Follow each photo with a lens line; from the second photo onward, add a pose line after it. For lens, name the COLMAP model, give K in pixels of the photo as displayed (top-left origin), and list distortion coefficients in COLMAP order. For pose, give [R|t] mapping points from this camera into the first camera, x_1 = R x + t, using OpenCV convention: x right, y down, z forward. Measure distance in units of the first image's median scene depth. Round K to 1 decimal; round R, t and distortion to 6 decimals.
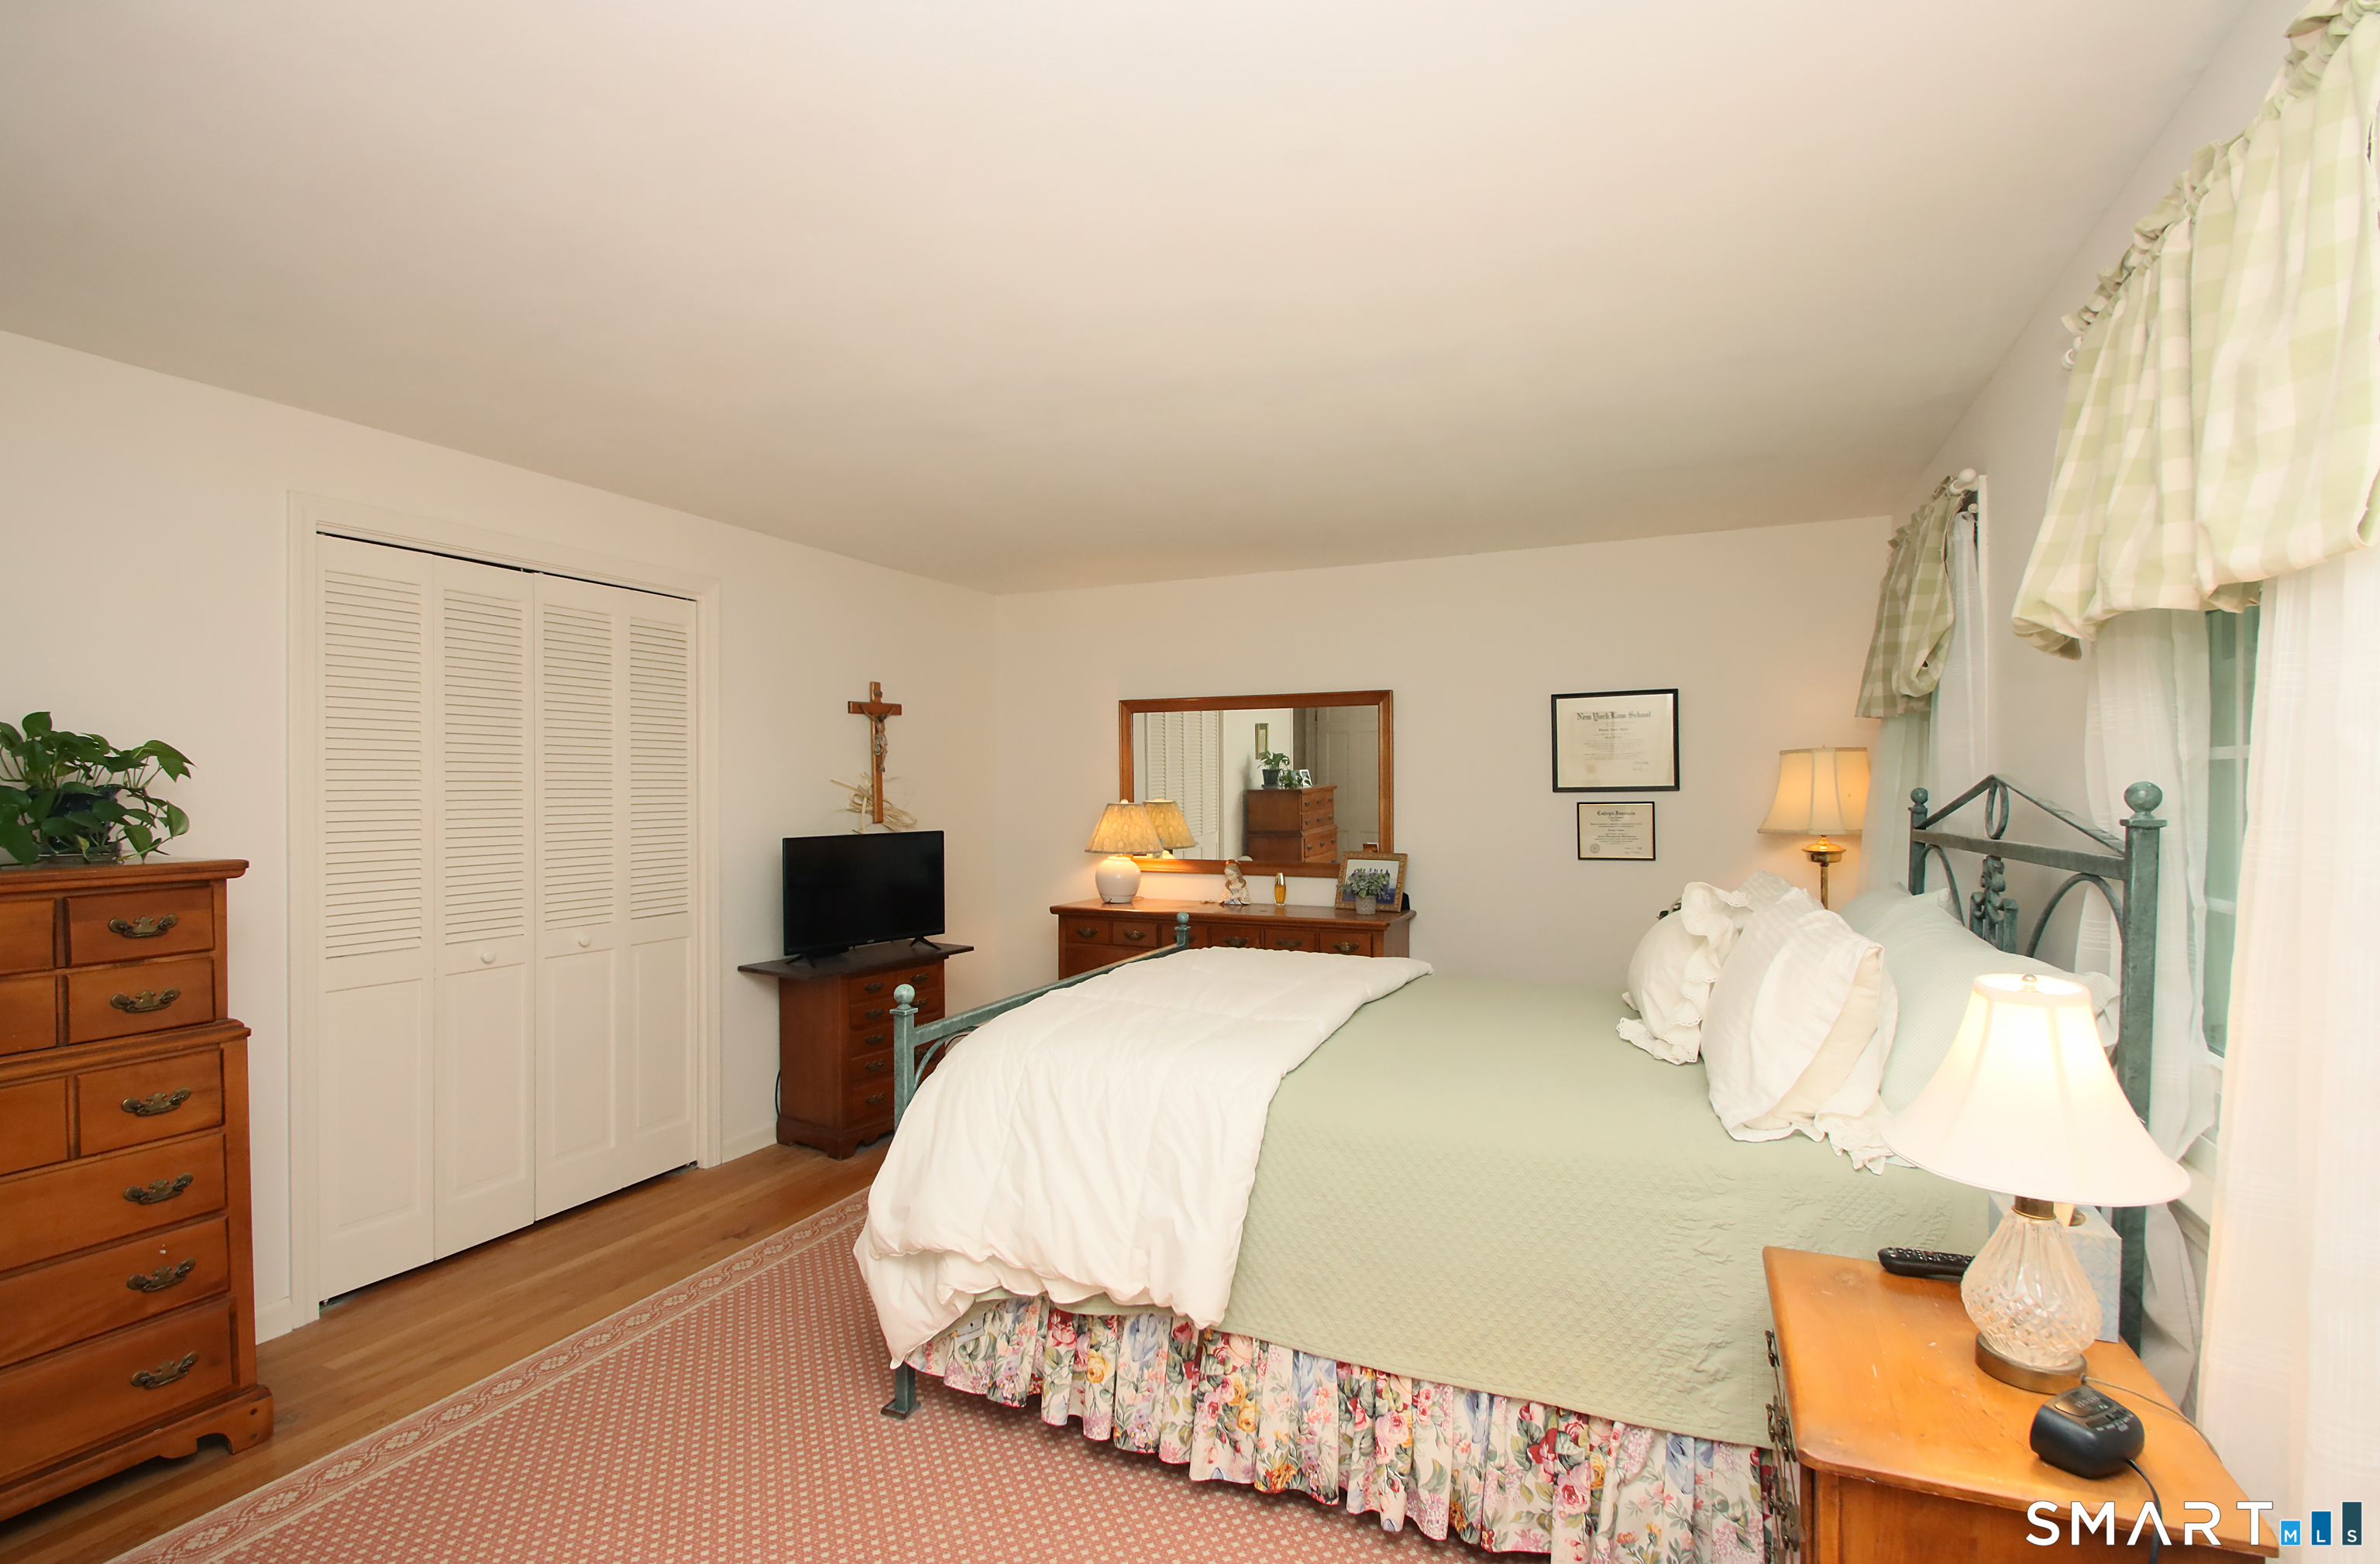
lens RADIAL K [[1106.5, 0, 1199.3], [0, 1106.5, 785.4], [0, 0, 1]] dist [0.019635, -0.020342]
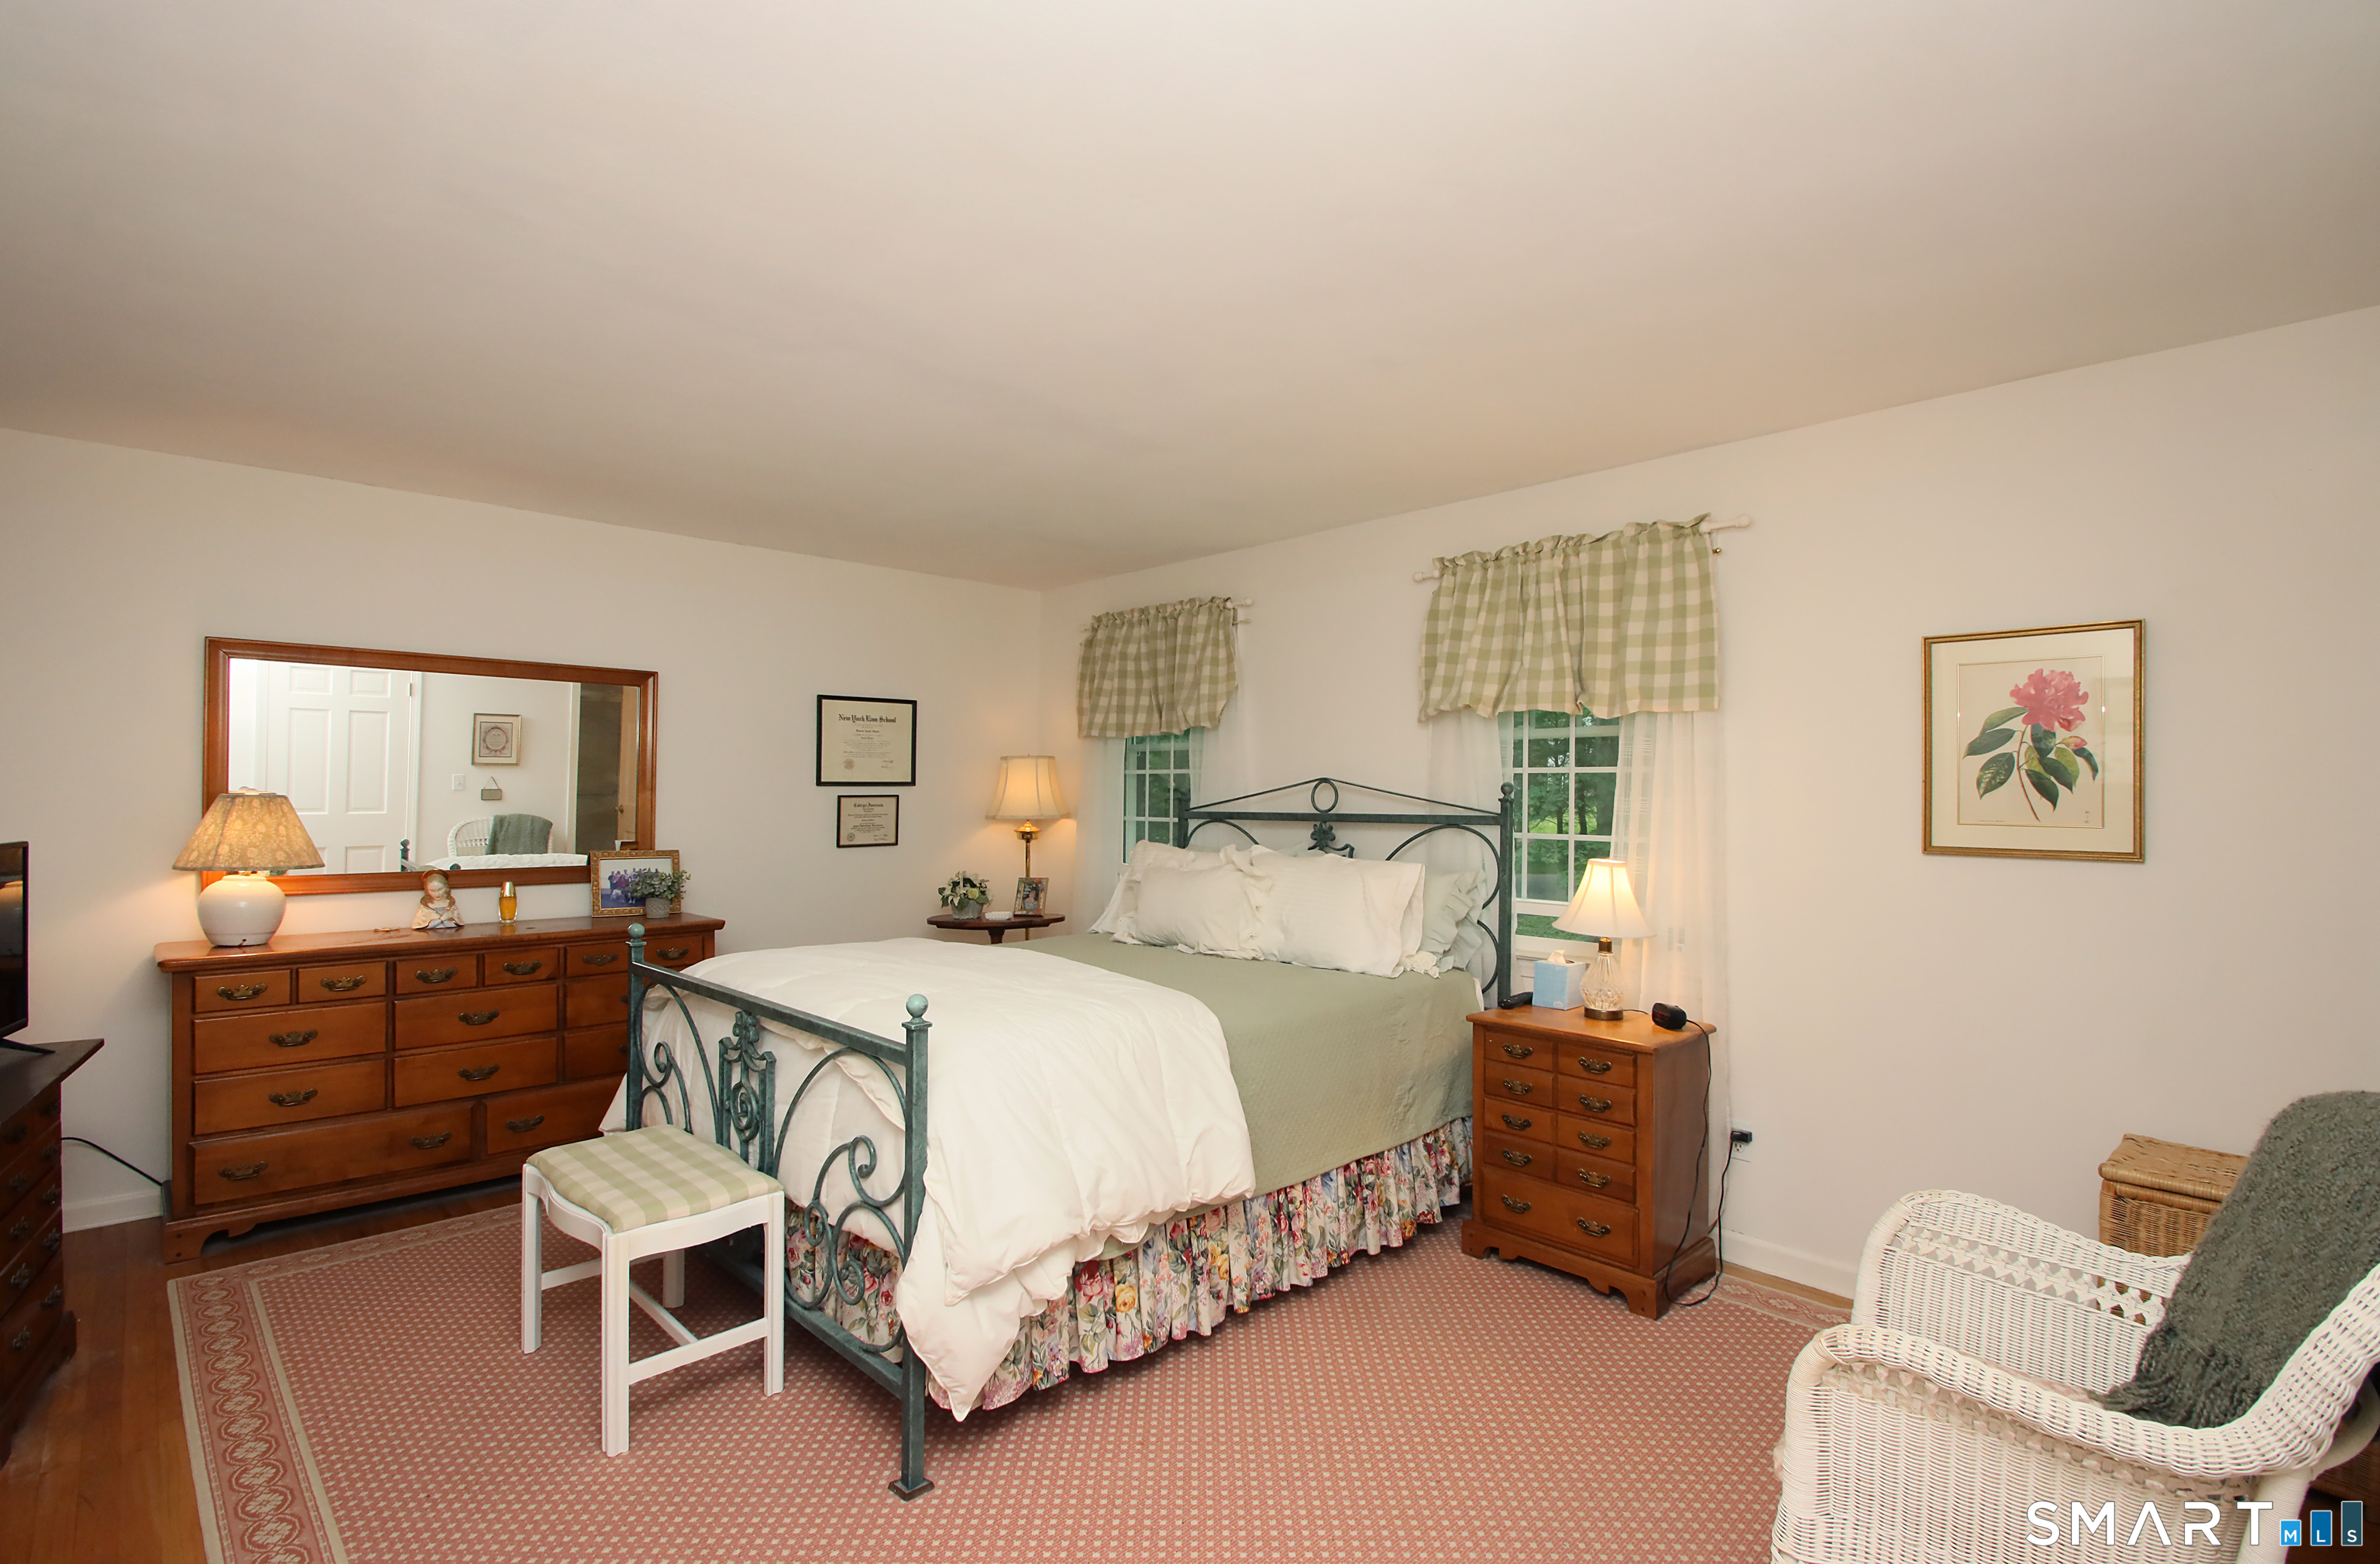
lens RADIAL K [[1106.5, 0, 1199.3], [0, 1106.5, 785.4], [0, 0, 1]] dist [0.019635, -0.020342]
pose [[0.369691, 0.010676, 0.929093, -0.555863], [-0.018336, 0.999823, -0.004193, 0.003464], [-0.928974, -0.015486, 0.369821, 0.259408]]
